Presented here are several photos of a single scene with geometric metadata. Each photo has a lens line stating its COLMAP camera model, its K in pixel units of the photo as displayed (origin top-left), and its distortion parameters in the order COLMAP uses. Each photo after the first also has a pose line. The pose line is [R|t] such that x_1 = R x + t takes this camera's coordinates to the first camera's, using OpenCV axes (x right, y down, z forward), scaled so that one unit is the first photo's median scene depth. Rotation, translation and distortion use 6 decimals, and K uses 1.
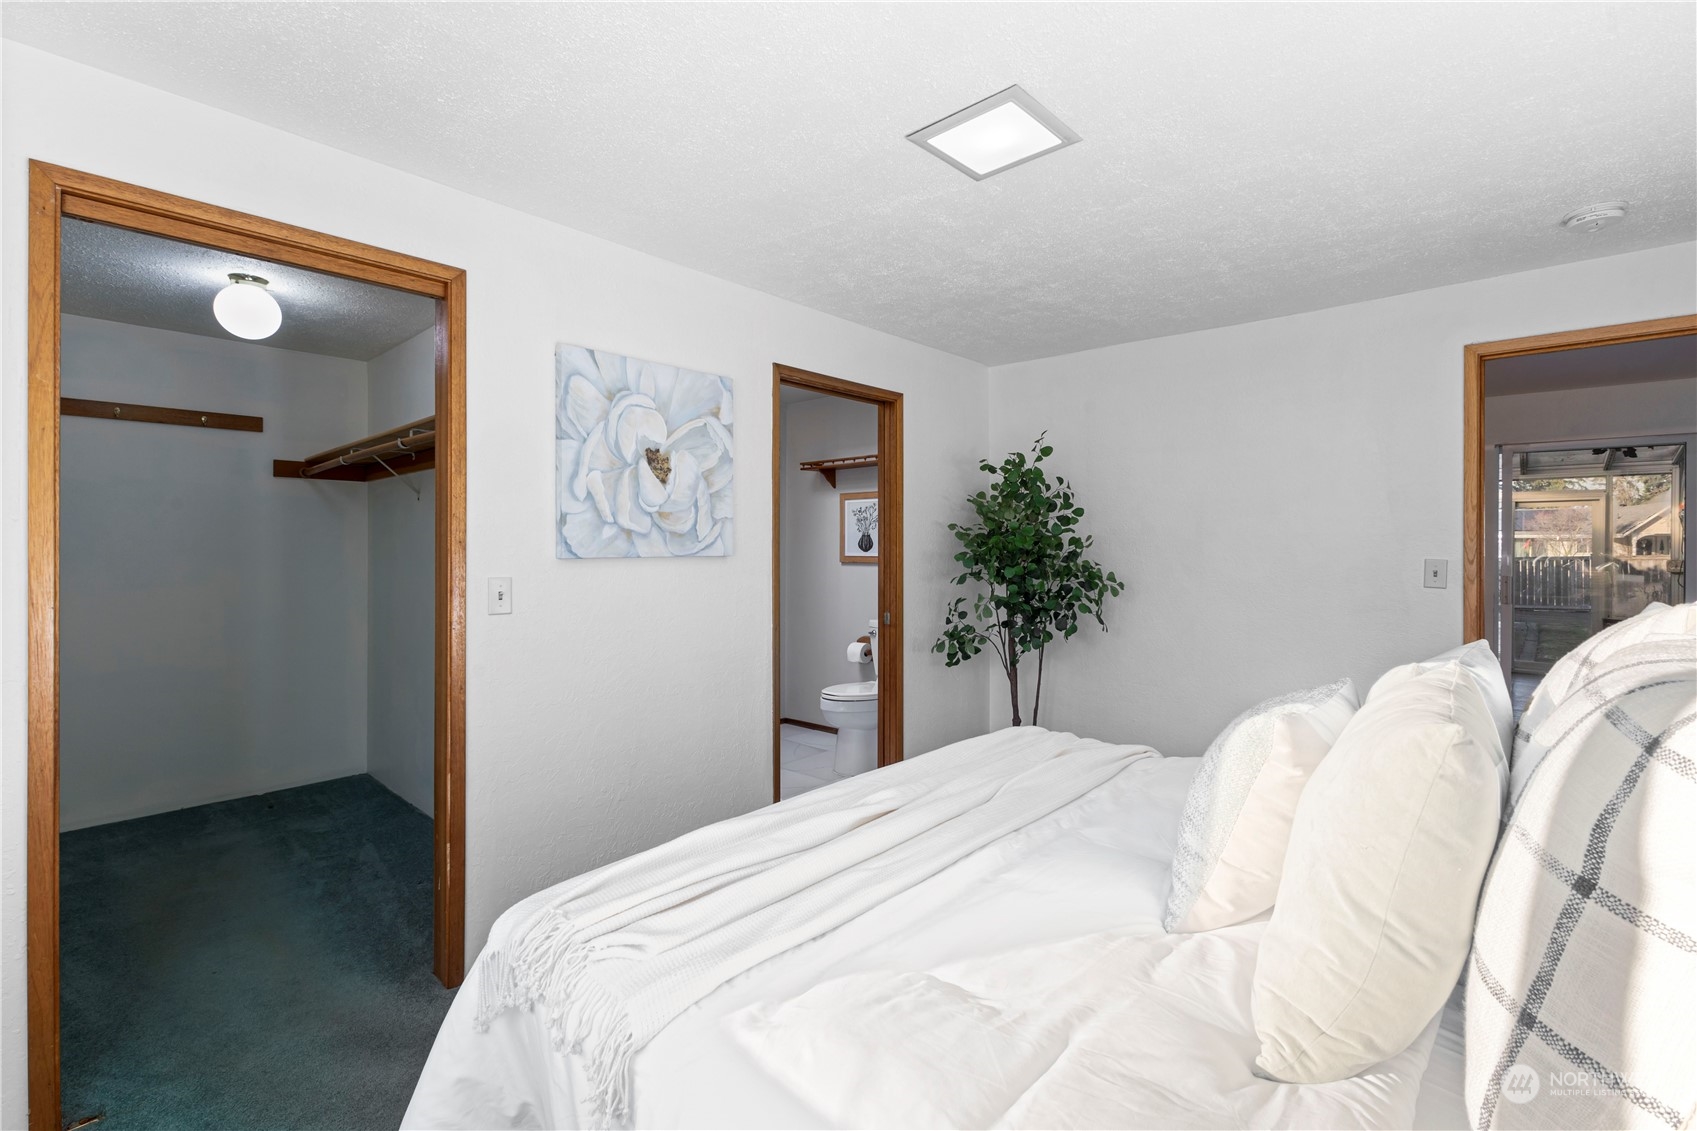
lens RADIAL K [[728.1, 0, 841.1], [0, 728.1, 546.8], [0, 0, 1]] dist [0.007585, -0.000372]
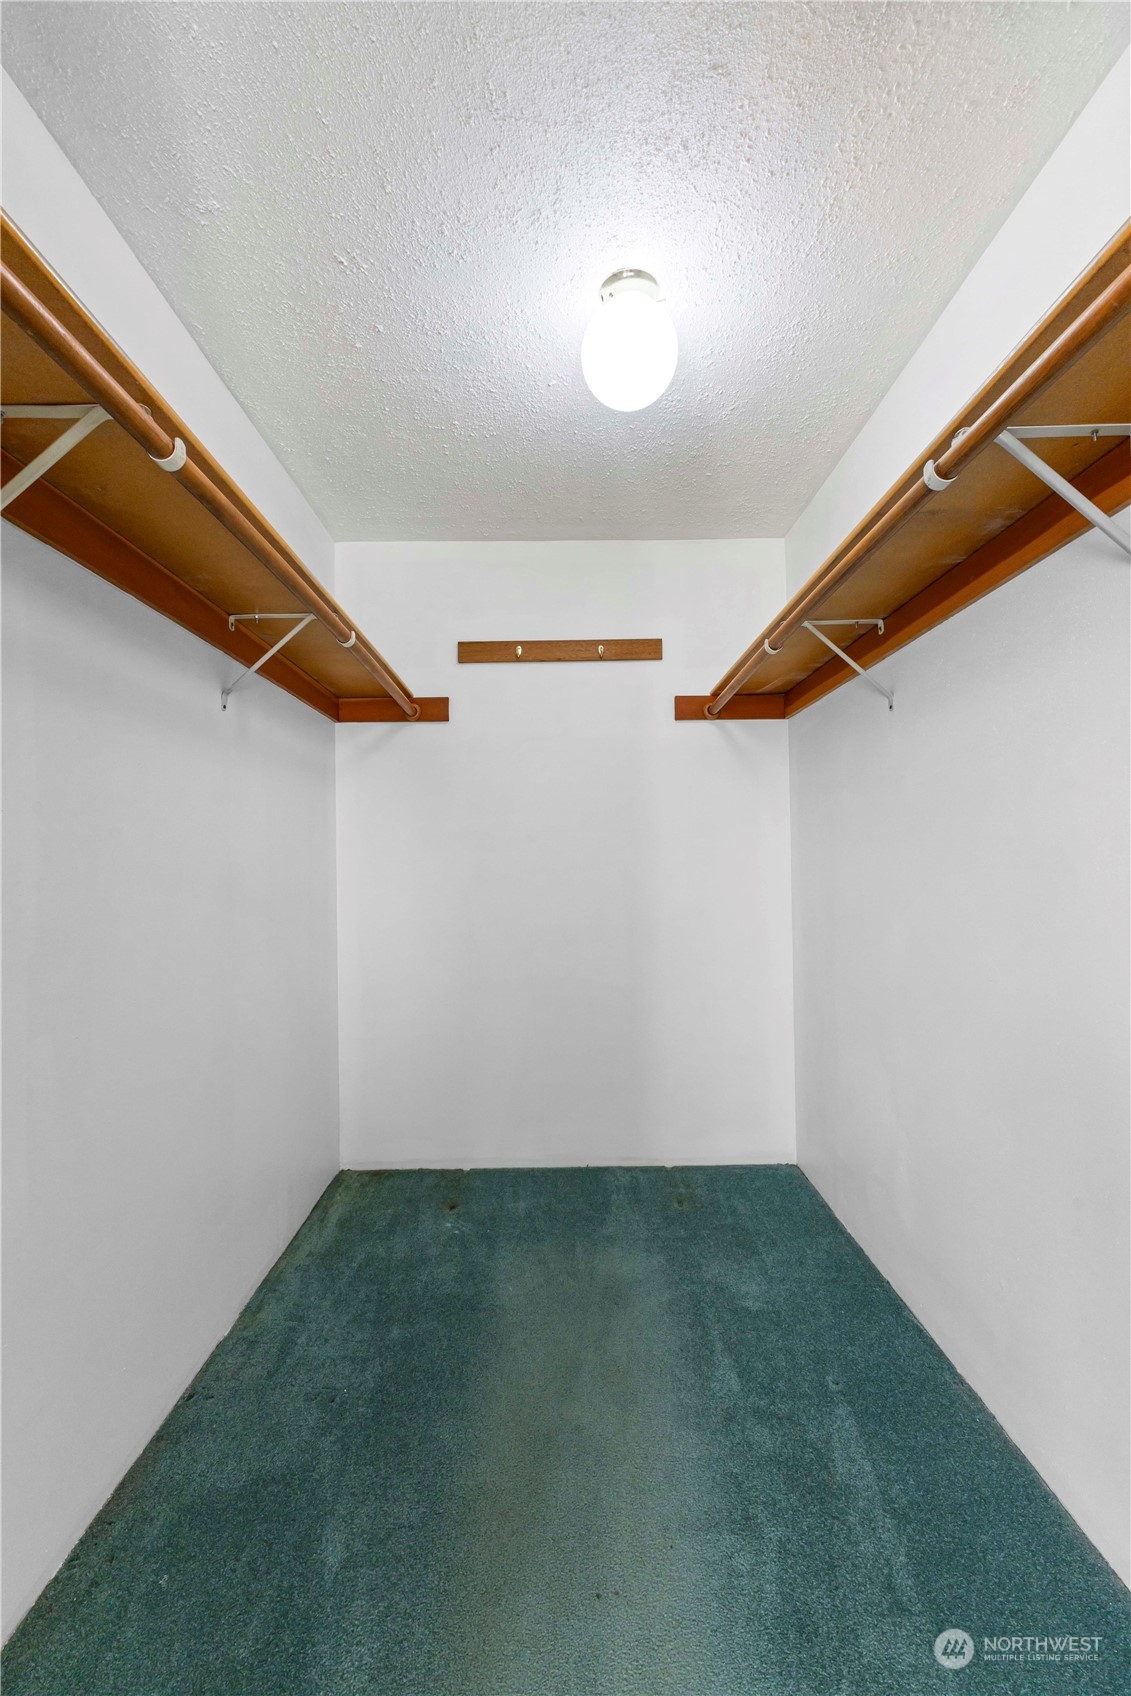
lens RADIAL K [[727.7, 0, 563.0], [0, 727.7, 850.0], [0, 0, 1]] dist [0.007585, -0.000372]
pose [[0.680982, -0.020567, -0.732011, -0.384807], [0.014525, 0.999788, -0.014579, 0.044270], [0.732156, -0.000704, 0.681137, 0.503619]]
